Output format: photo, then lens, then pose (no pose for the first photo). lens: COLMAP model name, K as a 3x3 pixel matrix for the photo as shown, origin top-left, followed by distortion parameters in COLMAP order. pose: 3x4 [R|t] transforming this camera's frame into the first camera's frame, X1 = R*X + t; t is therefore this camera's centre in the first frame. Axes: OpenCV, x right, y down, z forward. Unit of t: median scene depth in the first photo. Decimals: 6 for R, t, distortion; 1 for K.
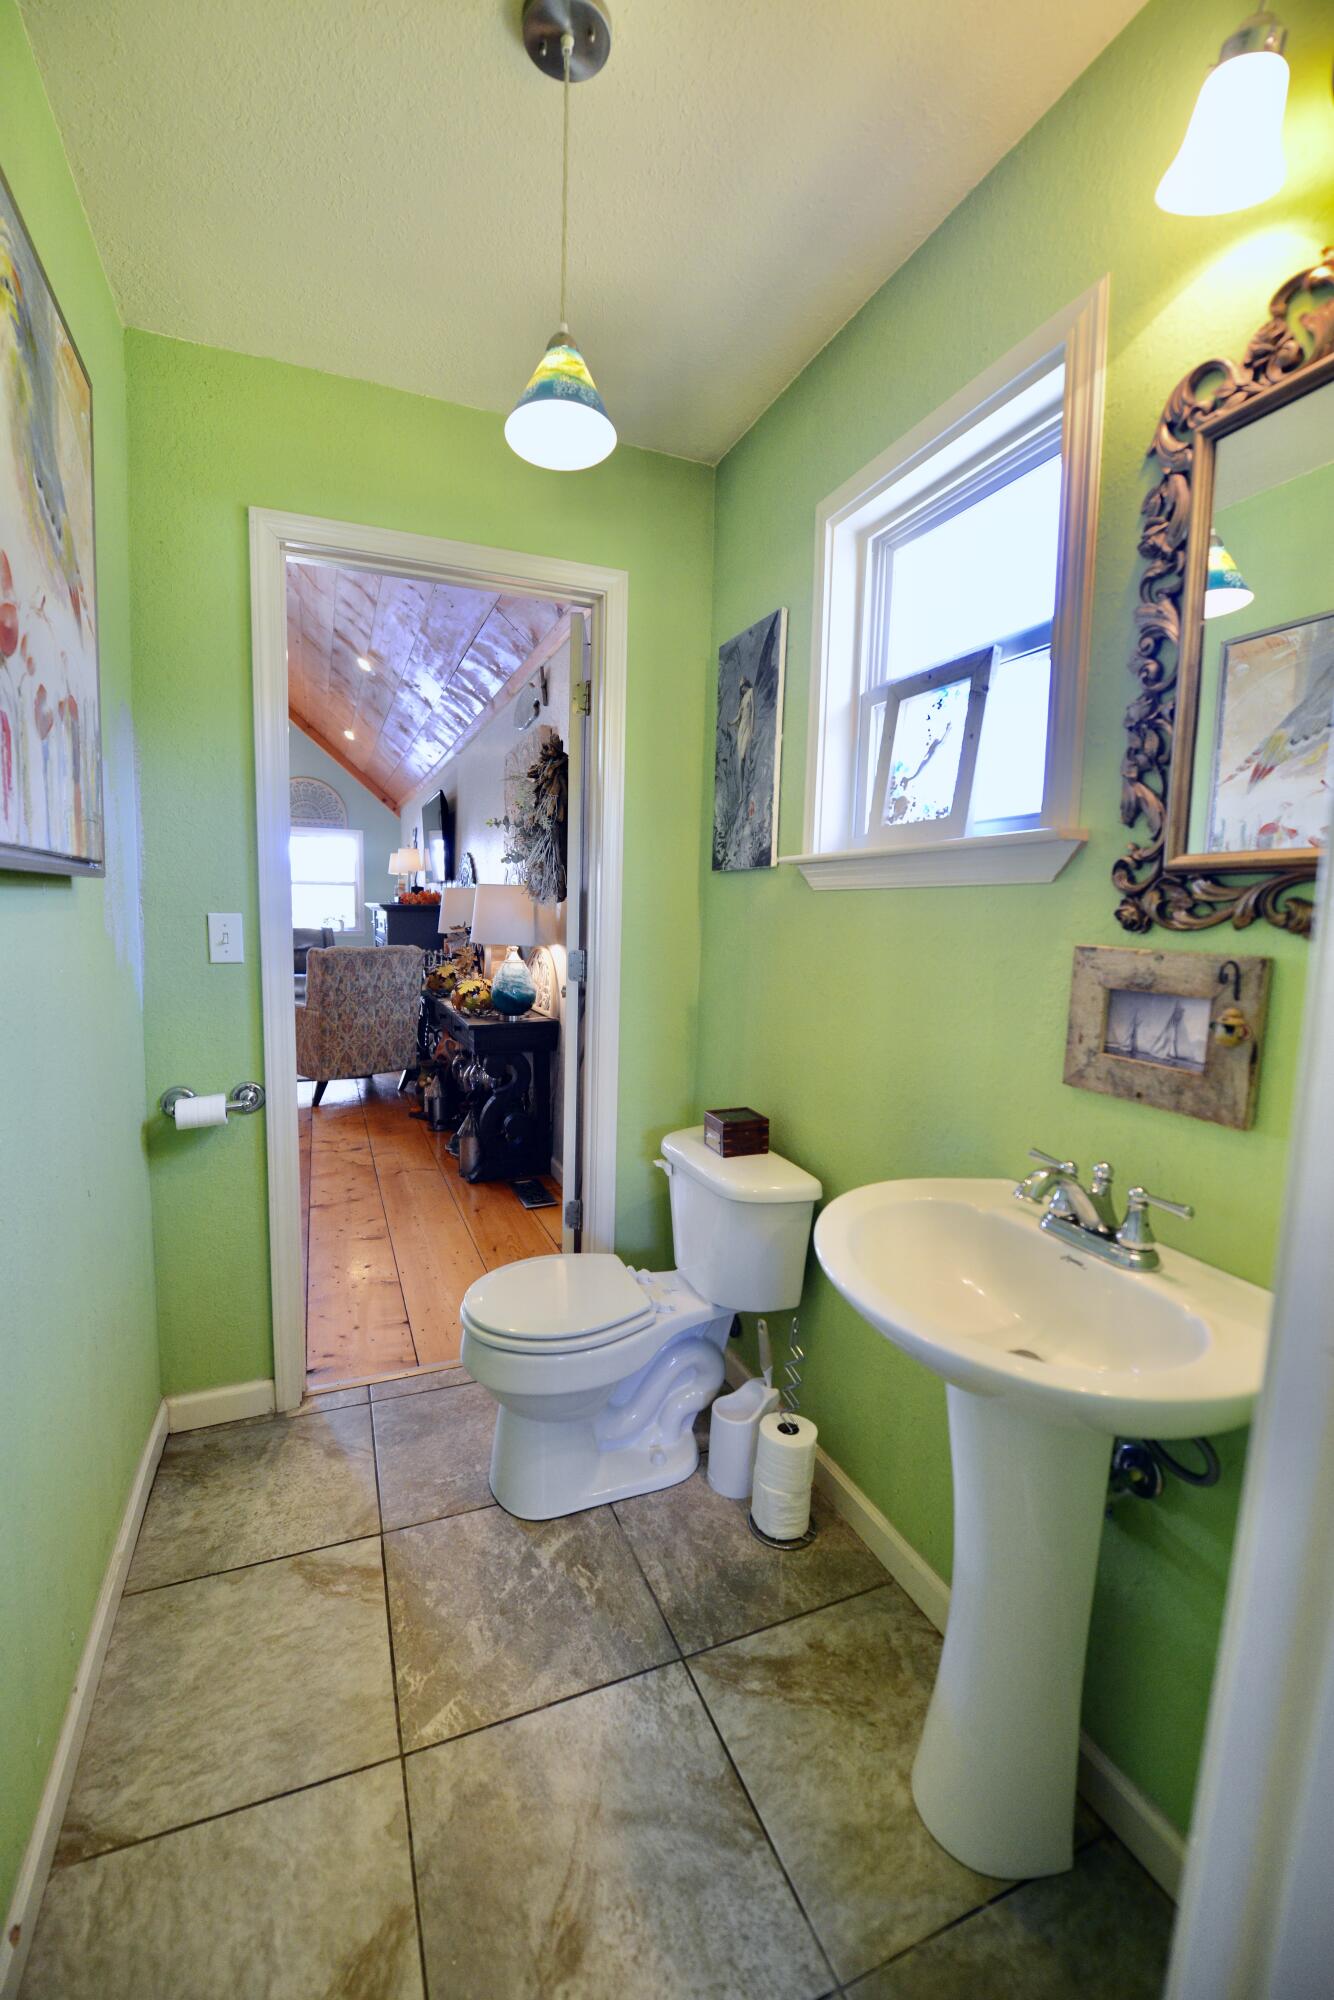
lens RADIAL K [[797.0, 0, 655.6], [0, 797.0, 1000.6], [0, 0, 1]] dist [-0.016757, -0.002040]
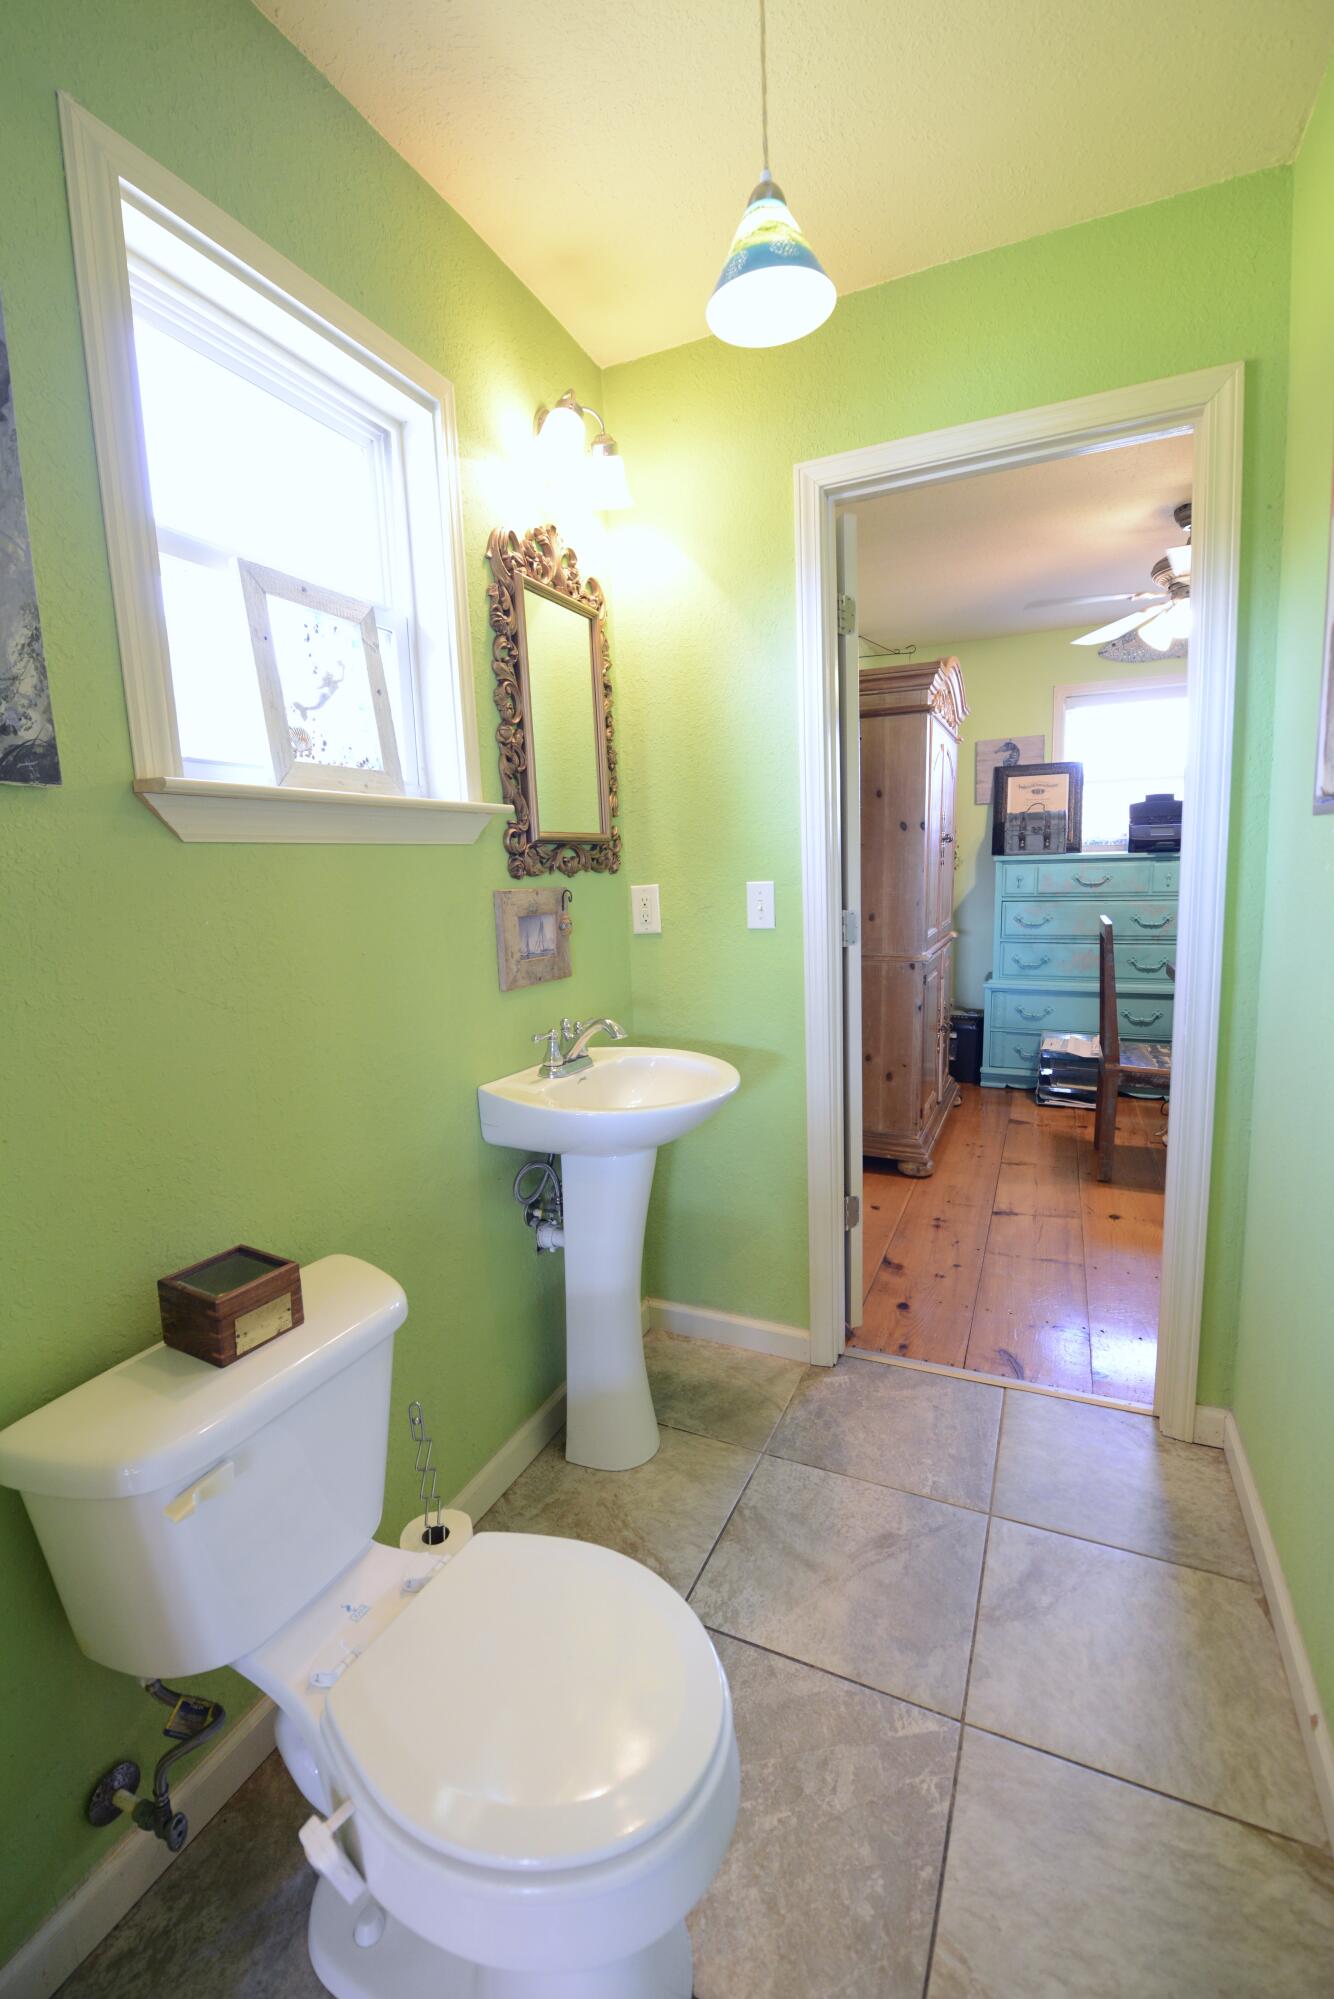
lens RADIAL K [[796.6, 0, 665.0], [0, 796.6, 990.4], [0, 0, 1]] dist [-0.016757, -0.002040]
pose [[-0.659123, -0.107660, 0.744289, -0.703825], [0.108684, 0.965673, 0.235932, -0.194506], [-0.744140, 0.236400, -0.624796, 1.660977]]
